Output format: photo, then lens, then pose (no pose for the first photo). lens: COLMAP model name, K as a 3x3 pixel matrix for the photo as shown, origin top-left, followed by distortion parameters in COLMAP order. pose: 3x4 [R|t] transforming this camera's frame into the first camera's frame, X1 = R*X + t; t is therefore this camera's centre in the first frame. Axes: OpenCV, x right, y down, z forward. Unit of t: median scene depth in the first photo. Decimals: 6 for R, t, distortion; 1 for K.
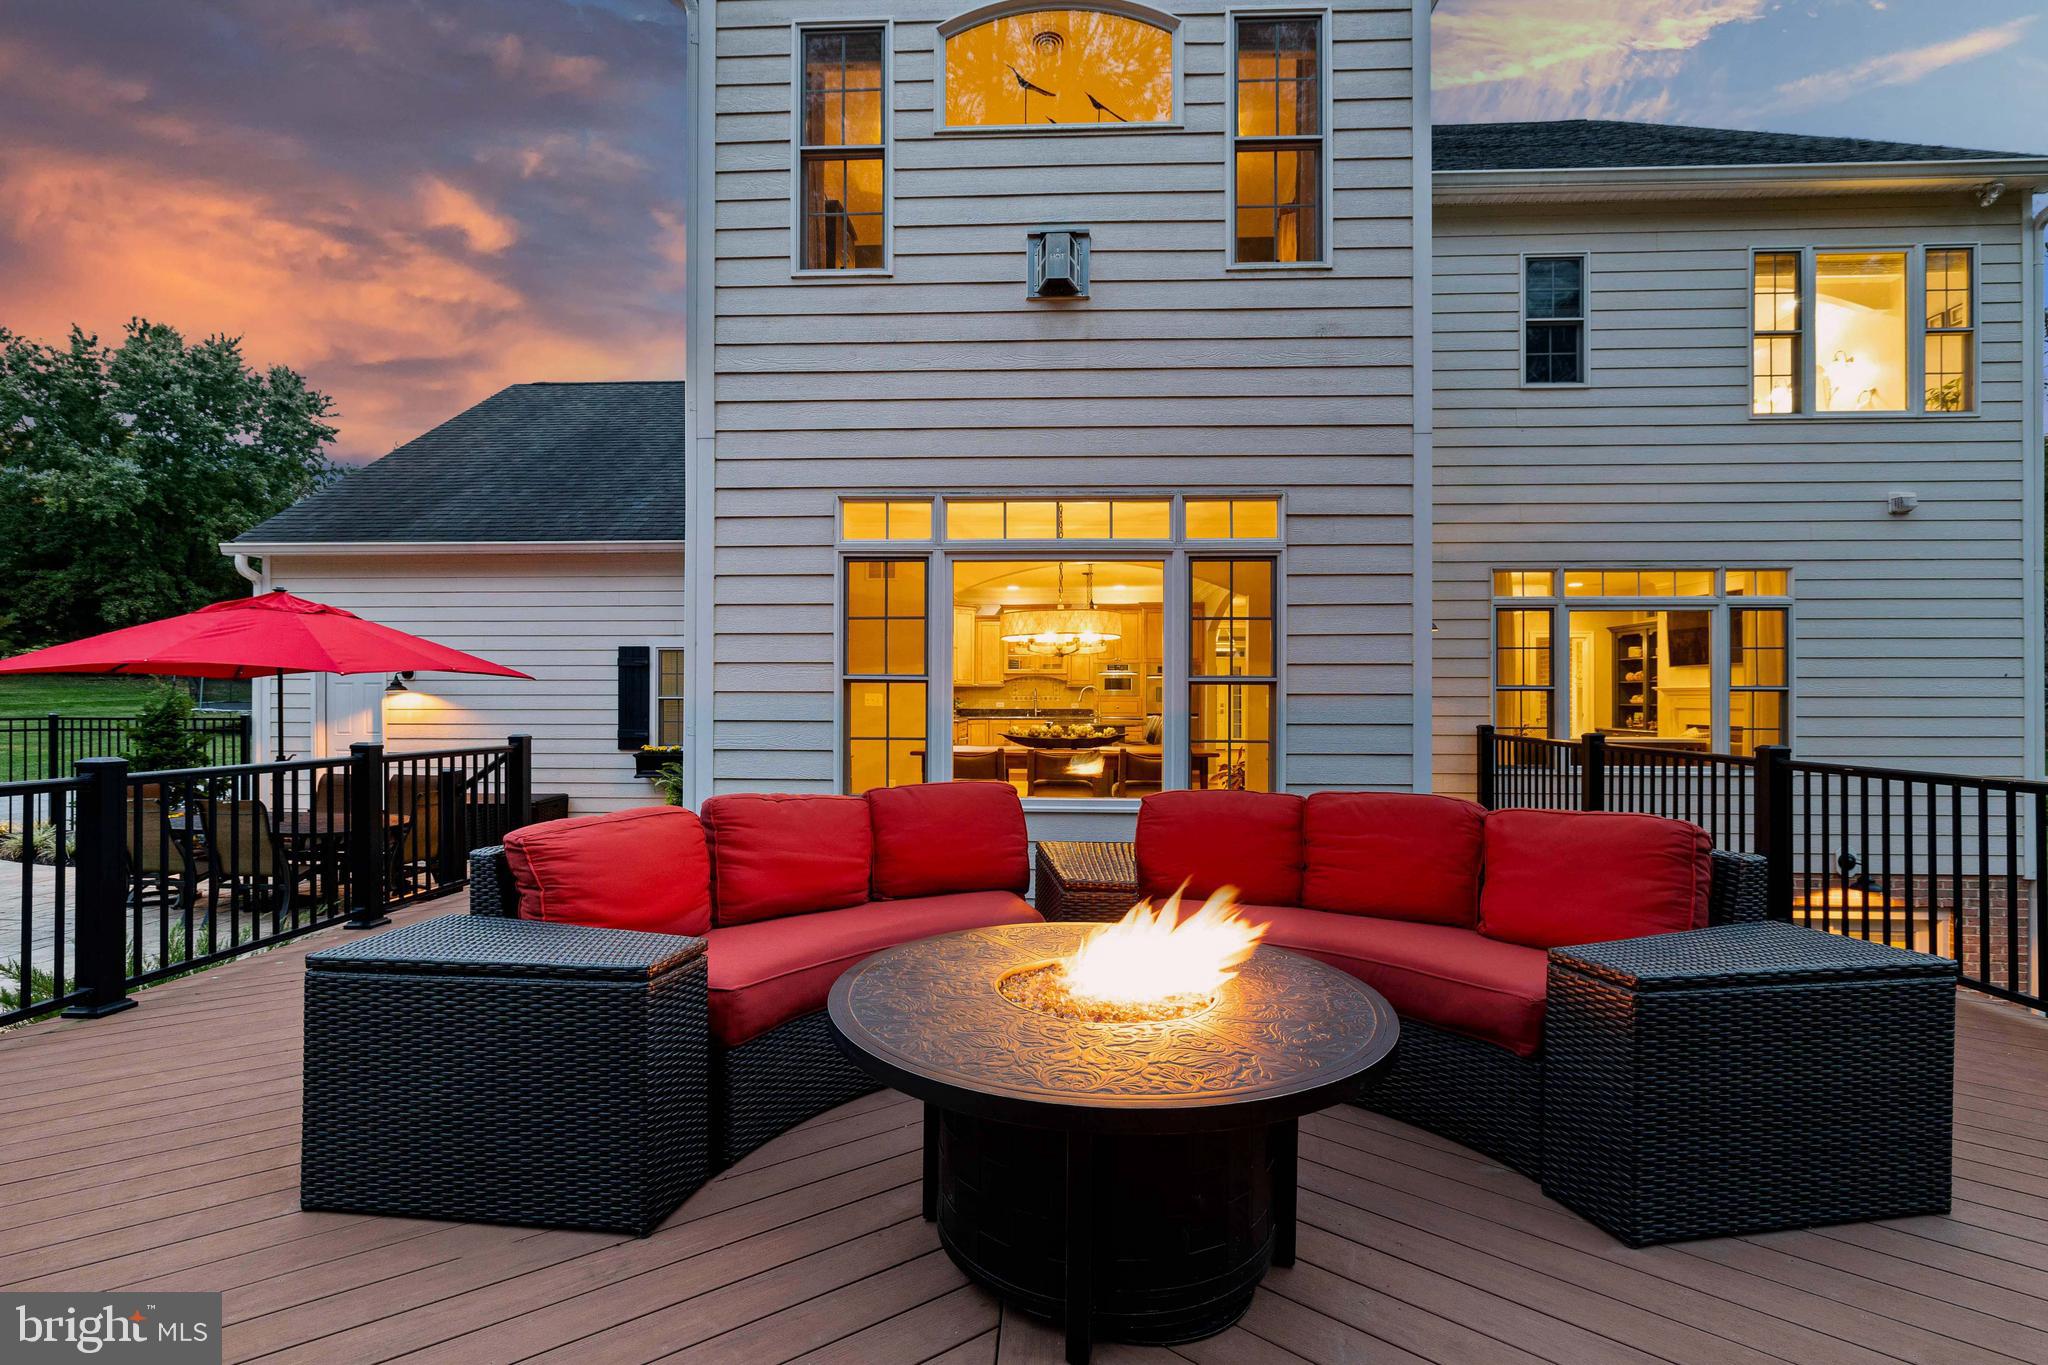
lens RADIAL K [[938.0, 0, 1024.1], [0, 938.0, 690.7], [0, 0, 1]] dist [-0.000338, -0.000553]
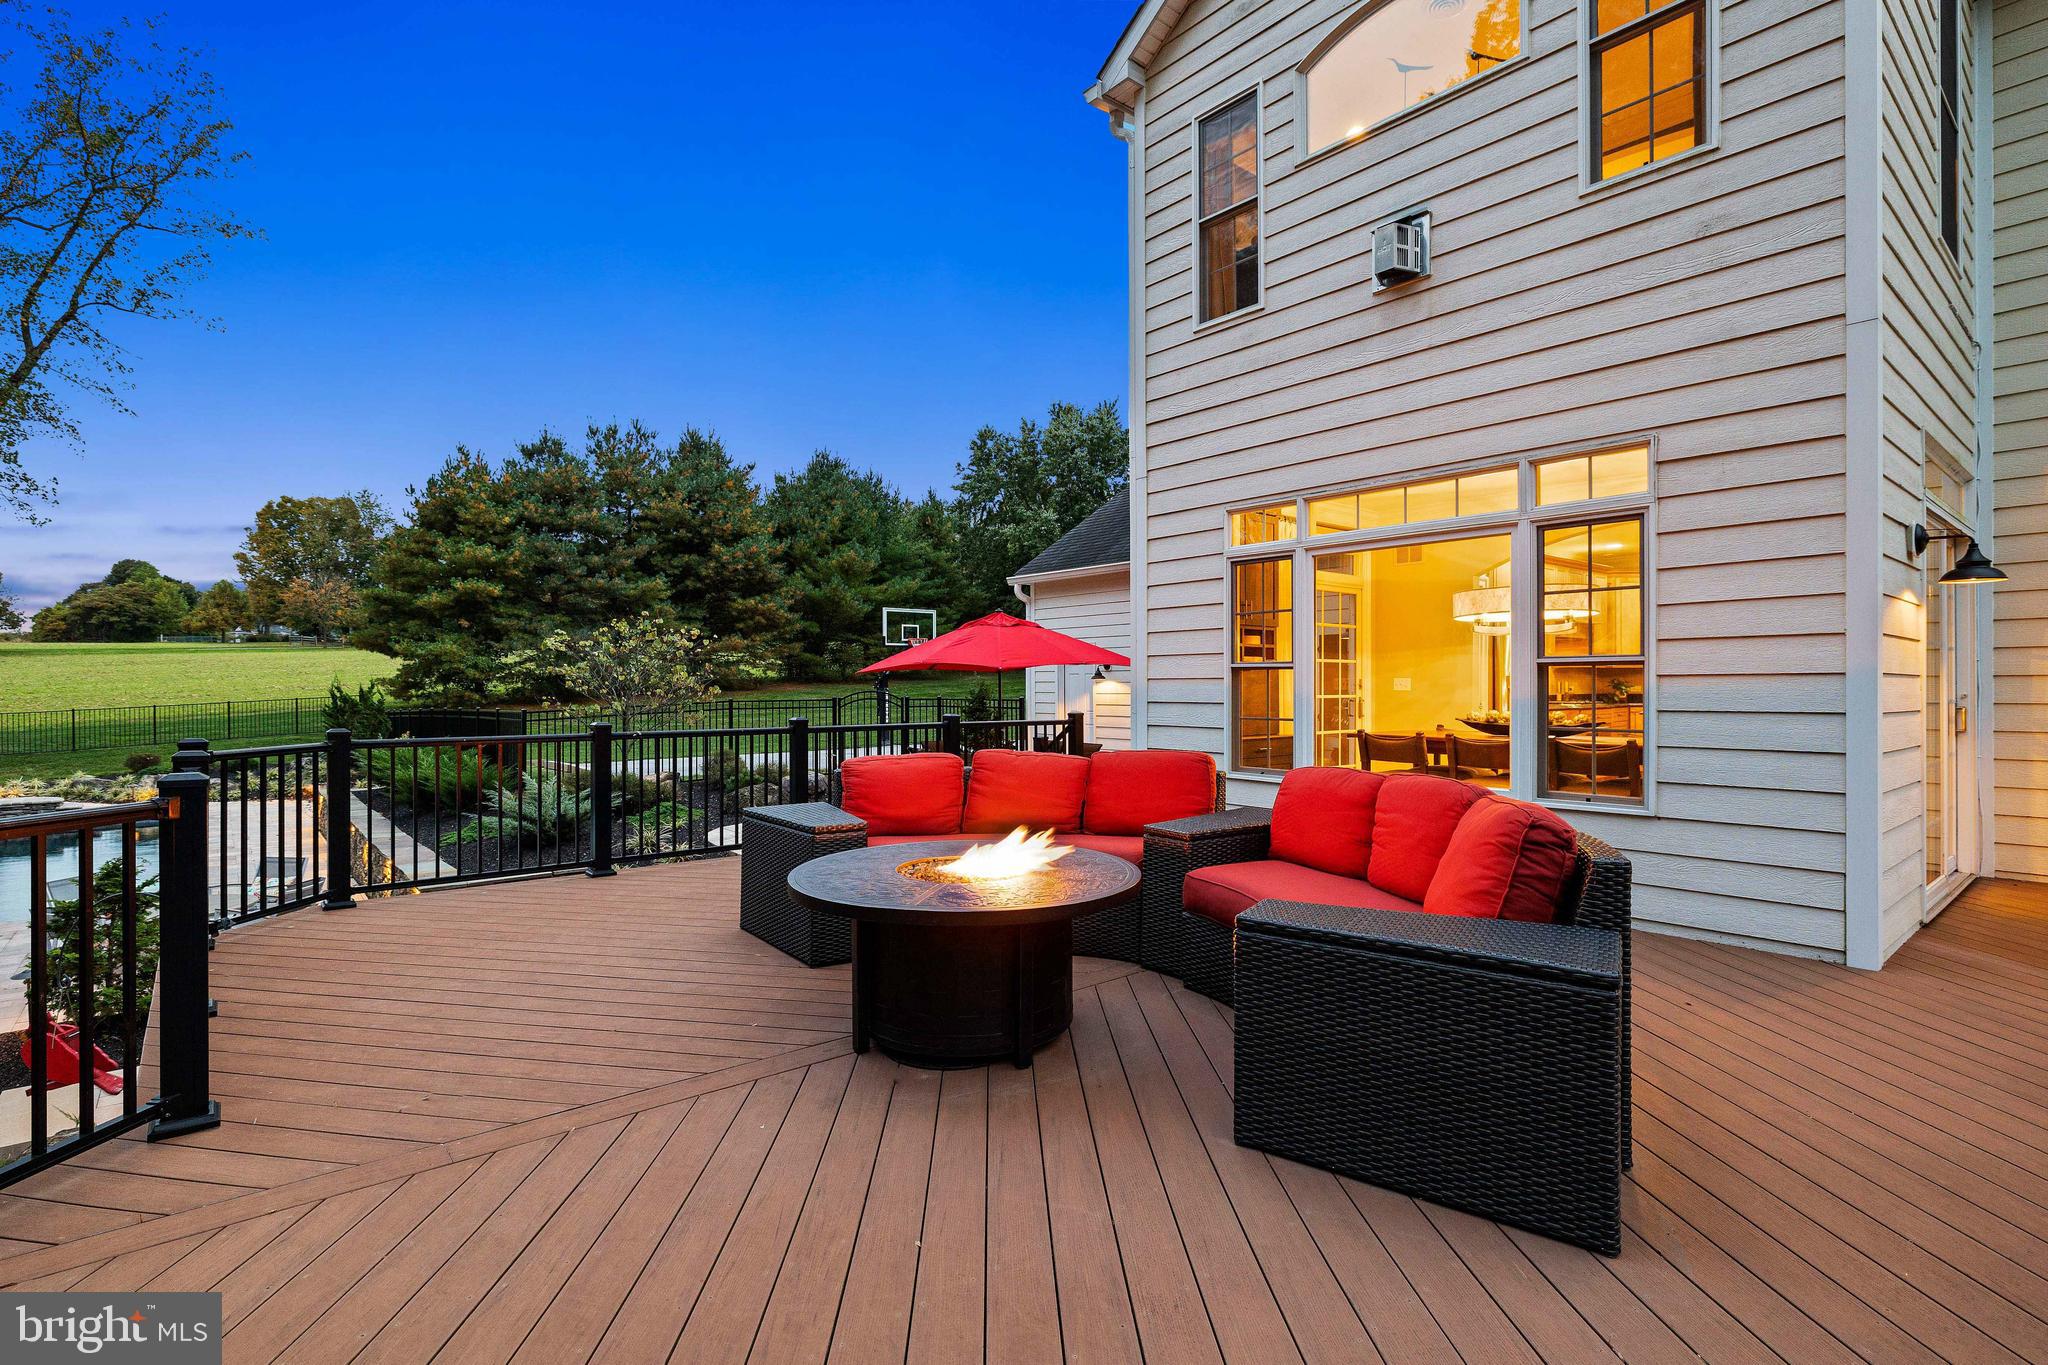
lens RADIAL K [[987.7, 0, 1026.0], [0, 987.7, 676.2], [0, 0, 1]] dist [0.004825, 0.000355]
pose [[0.679573, -0.011070, -0.733524, 0.529323], [0.011883, 0.999921, -0.004082, 0.000962], [0.733512, -0.005942, 0.679651, -0.018973]]
